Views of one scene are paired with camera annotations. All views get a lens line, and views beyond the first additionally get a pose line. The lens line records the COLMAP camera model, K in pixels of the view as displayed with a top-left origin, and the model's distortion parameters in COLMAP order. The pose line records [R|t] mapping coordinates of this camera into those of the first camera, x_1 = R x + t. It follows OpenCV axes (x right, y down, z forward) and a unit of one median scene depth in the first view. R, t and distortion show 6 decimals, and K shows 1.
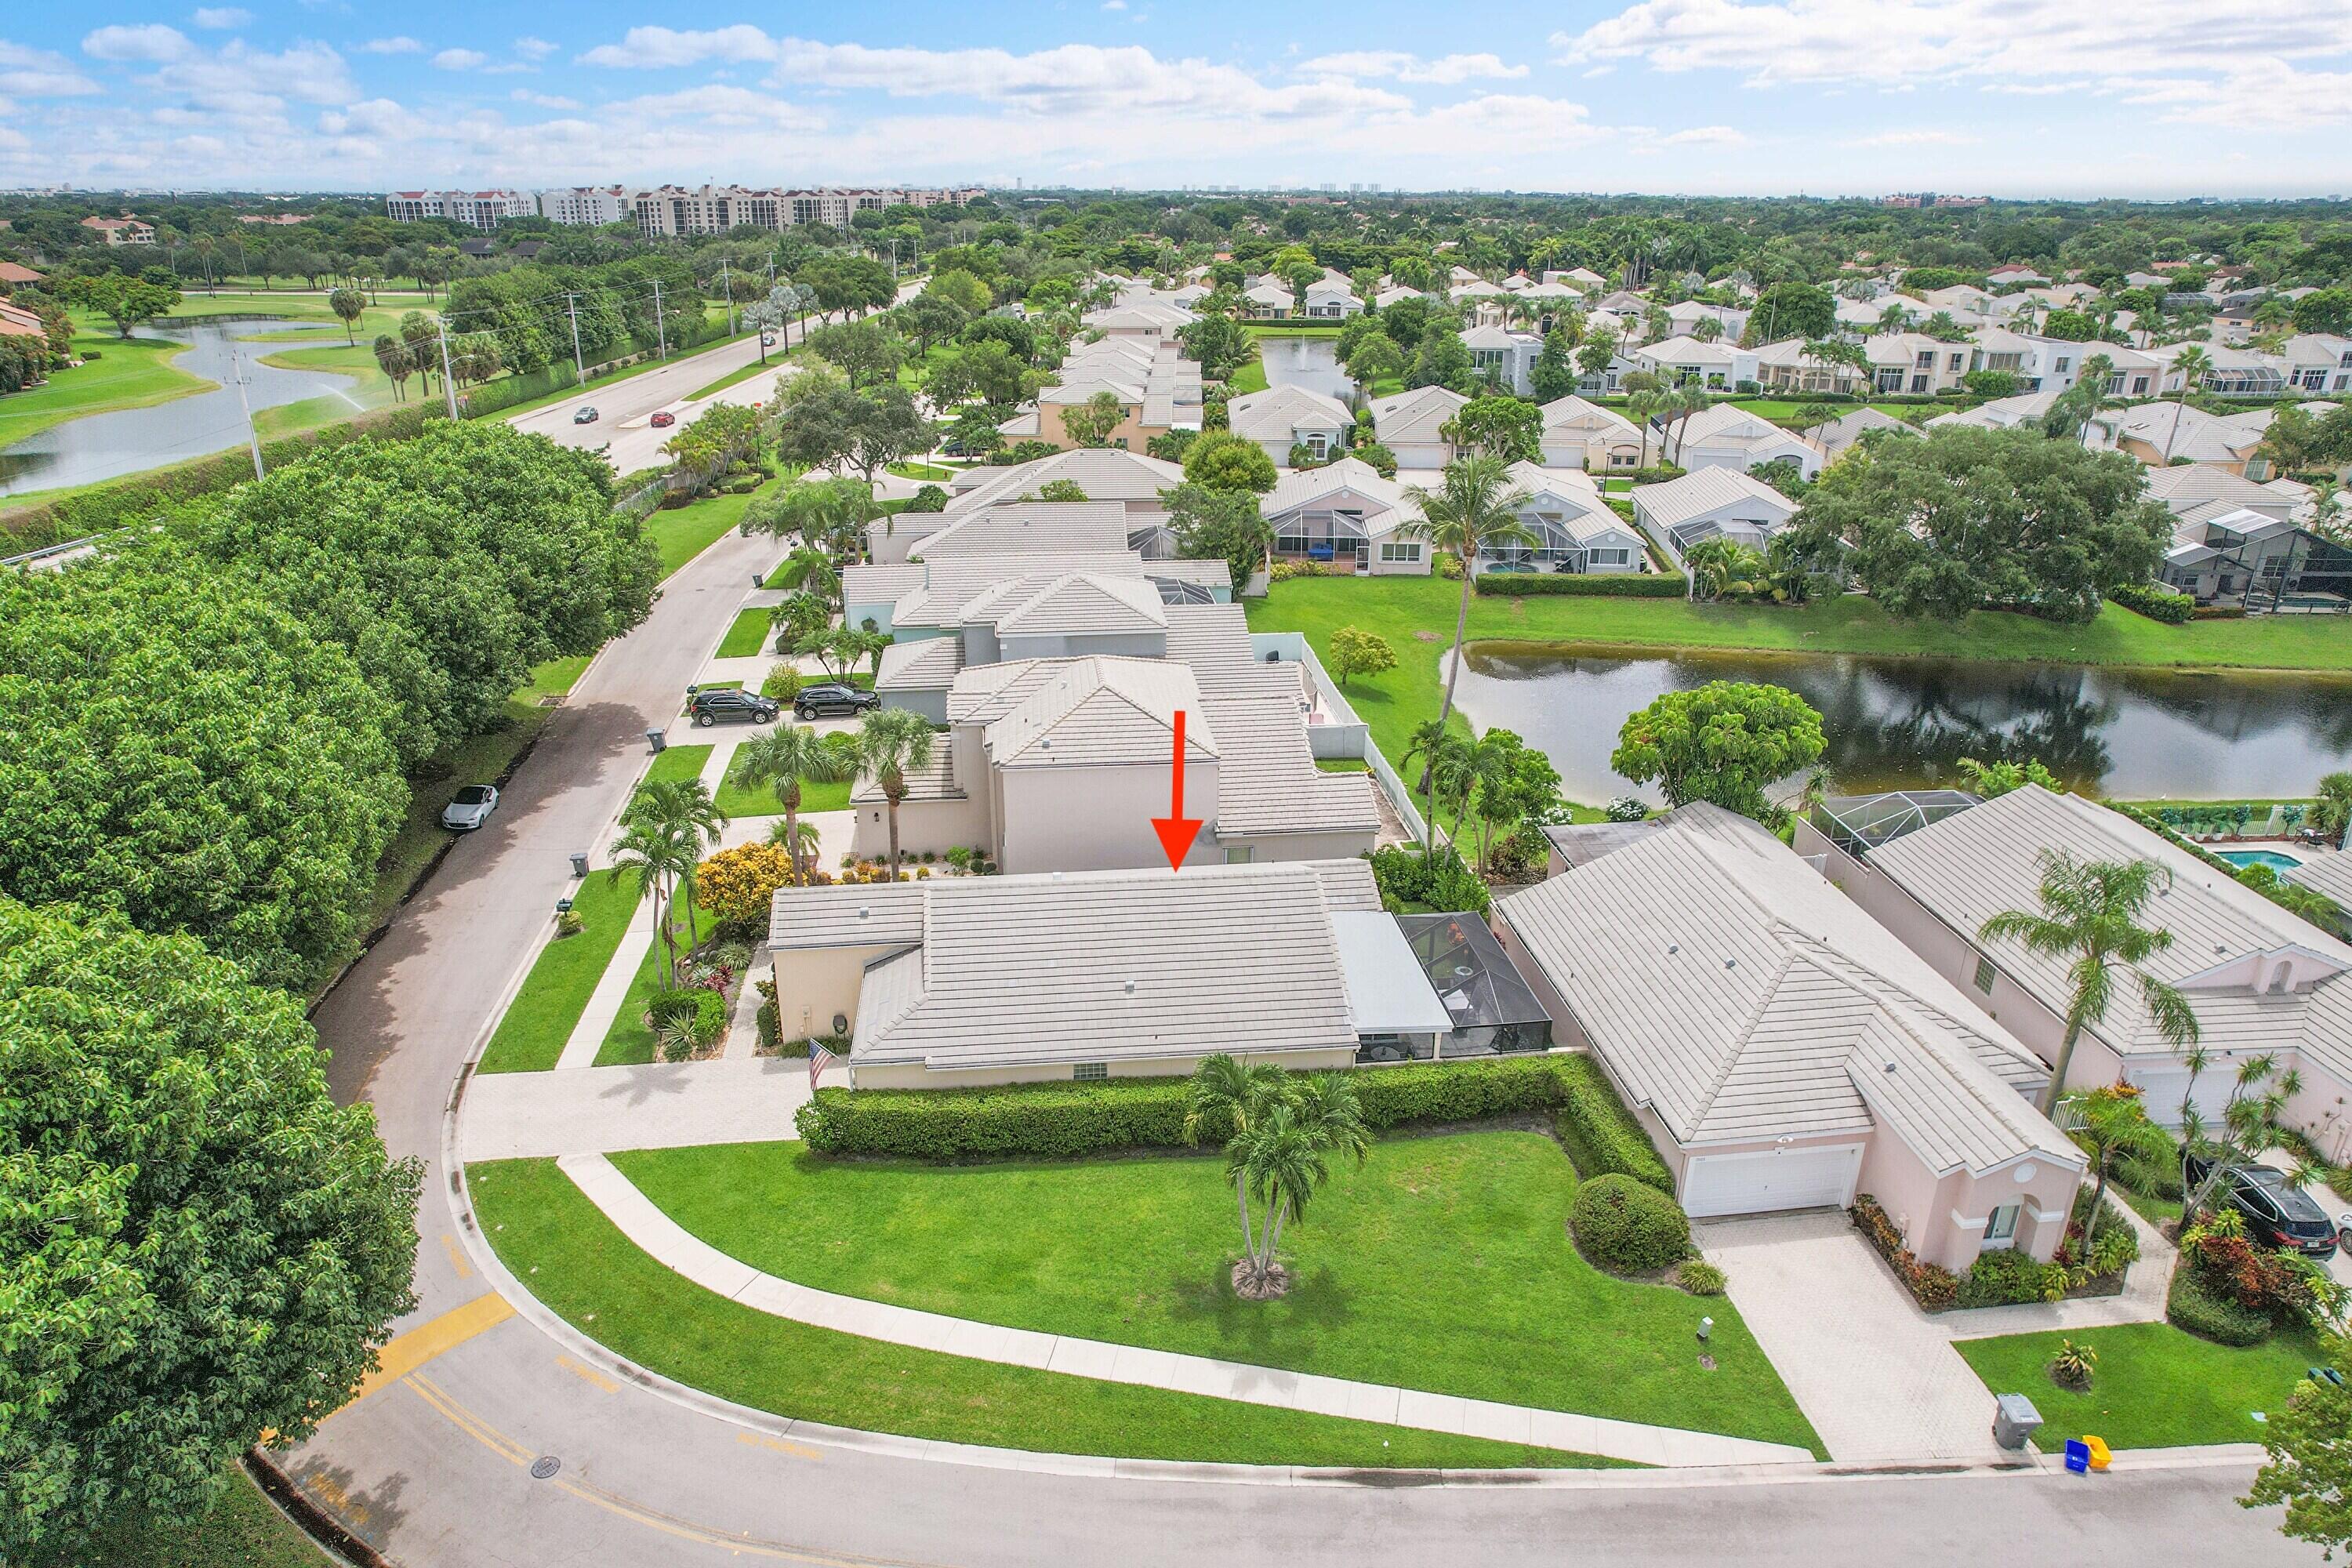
lens RADIAL K [[1497.0, 0, 1177.4], [0, 1497.0, 801.7], [0, 0, 1]] dist [-0.071819, 0.053916]
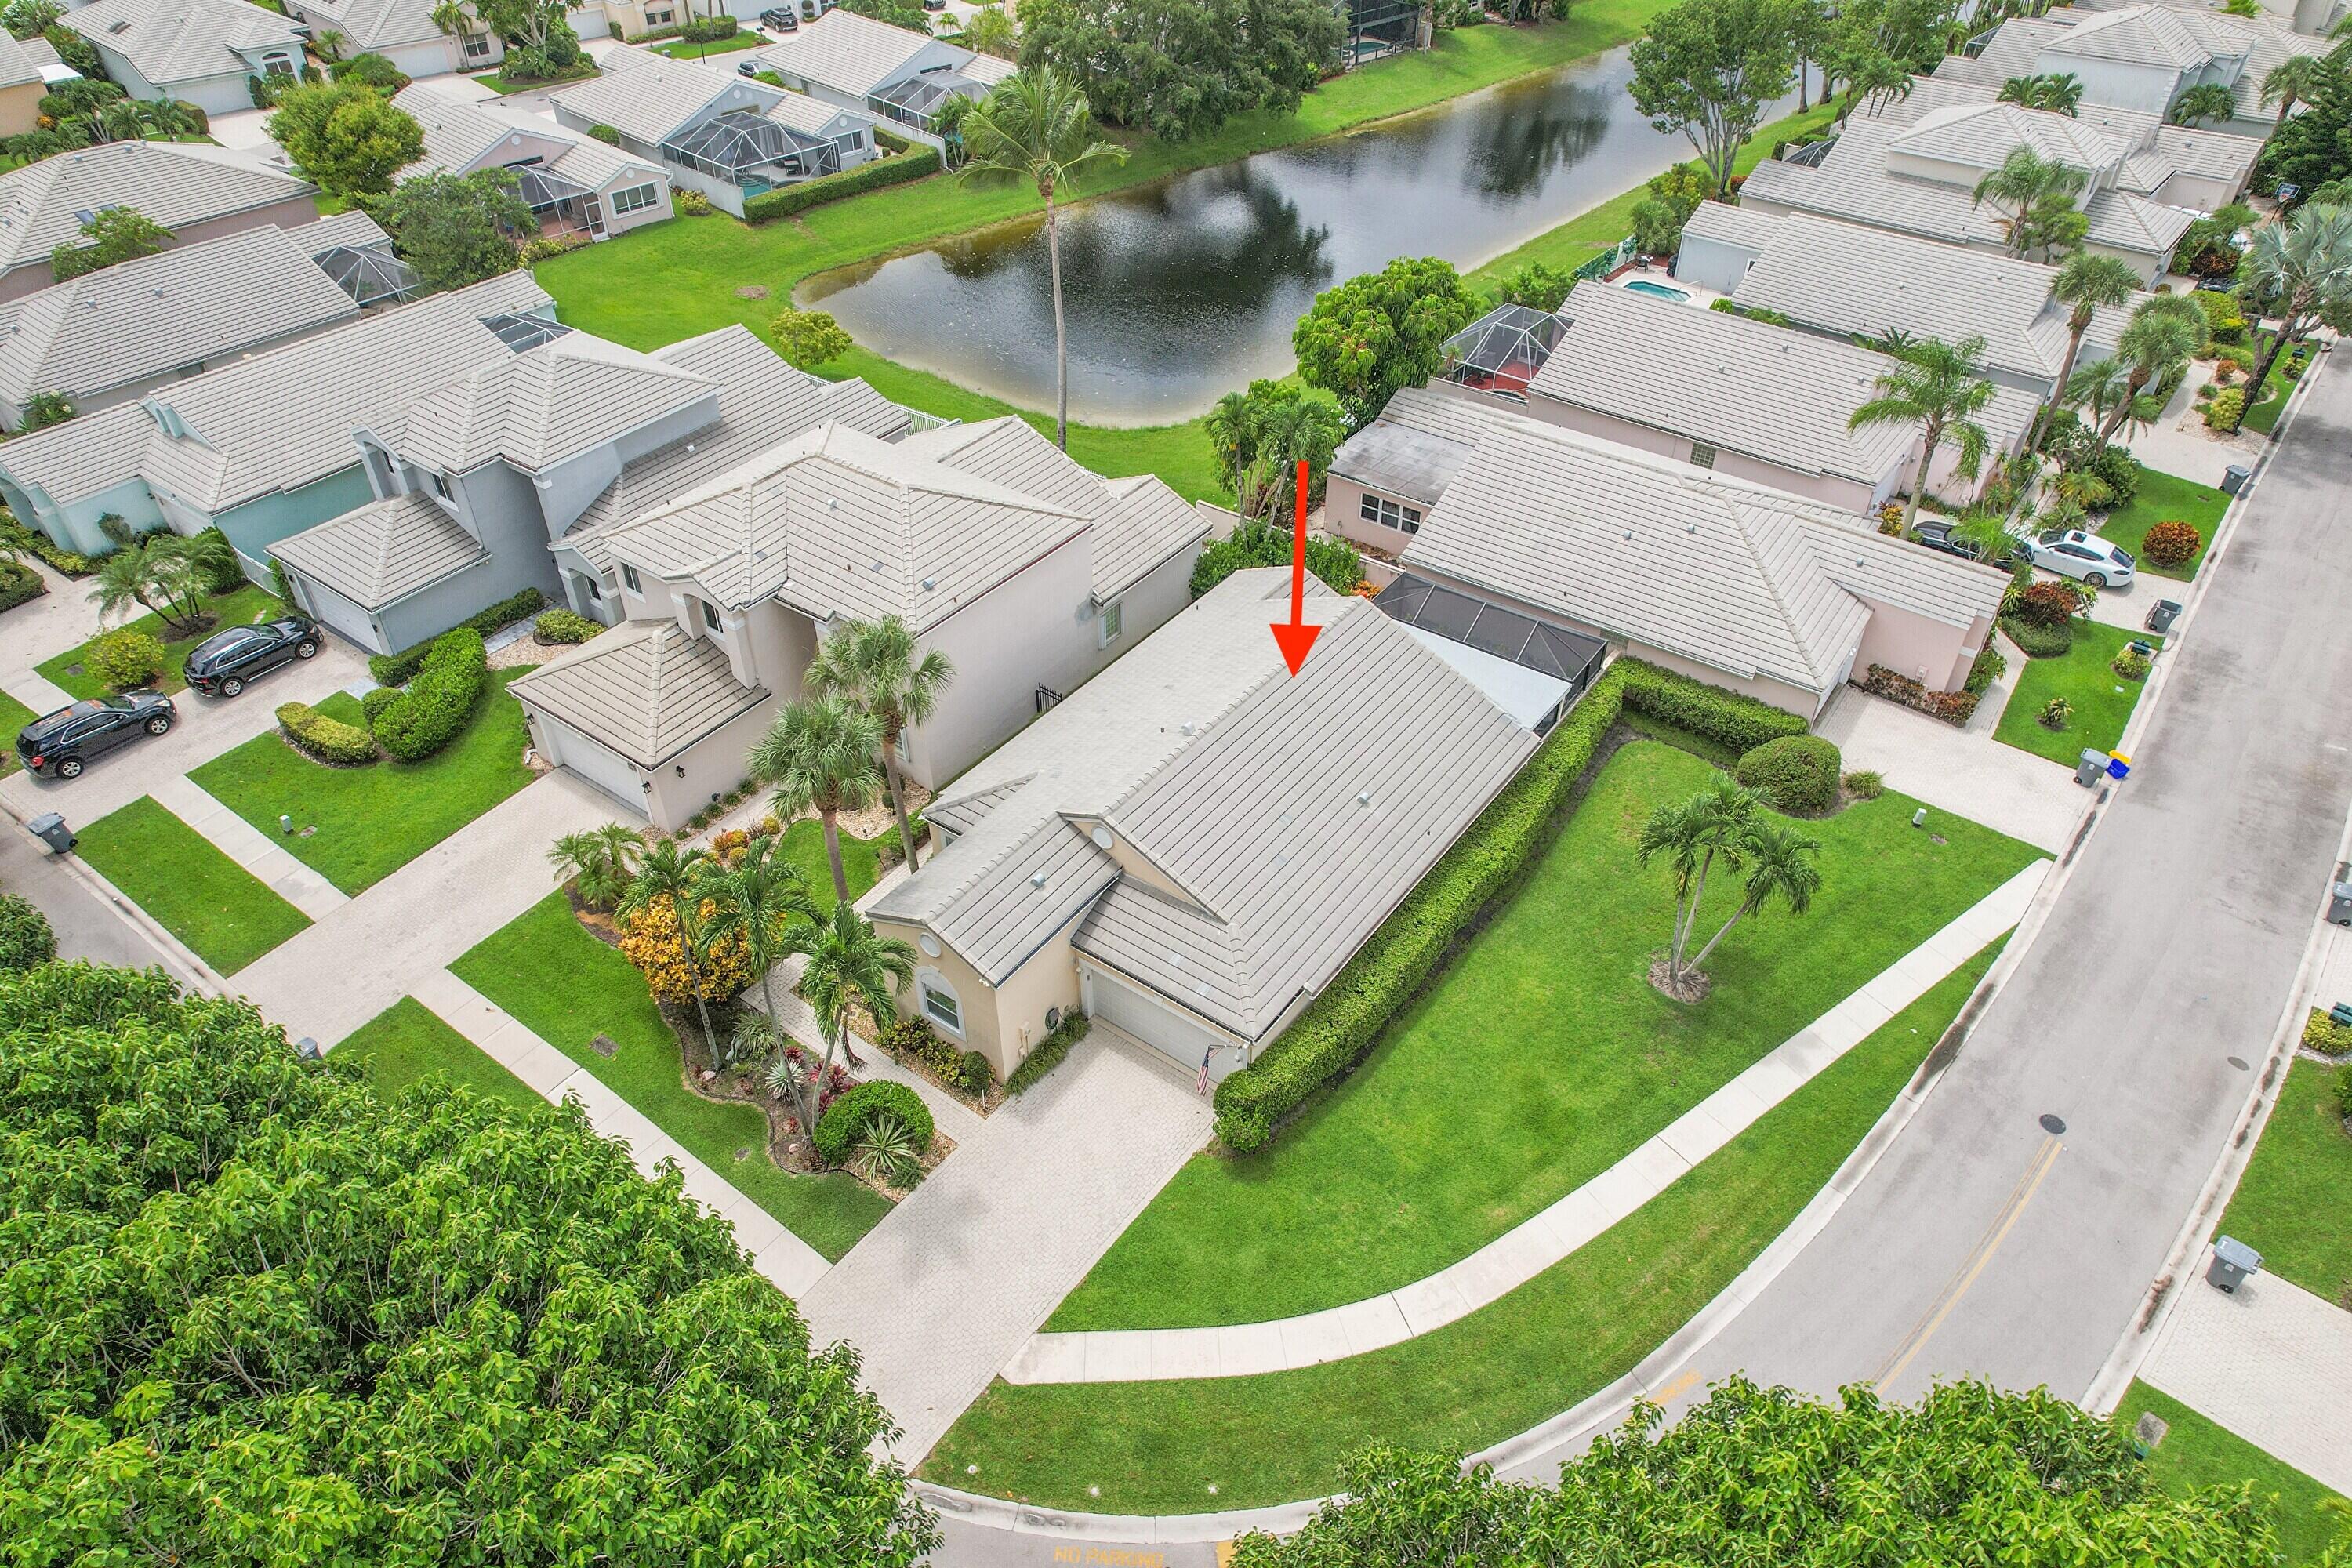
lens RADIAL K [[1499.0, 0, 1169.2], [0, 1499.0, 787.9], [0, 0, 1]] dist [-0.064857, 0.058160]
pose [[0.678225, -0.469683, 0.565163, -0.601668], [0.287181, 0.877328, 0.384477, -0.255981], [-0.676416, -0.098458, 0.729909, 0.410535]]
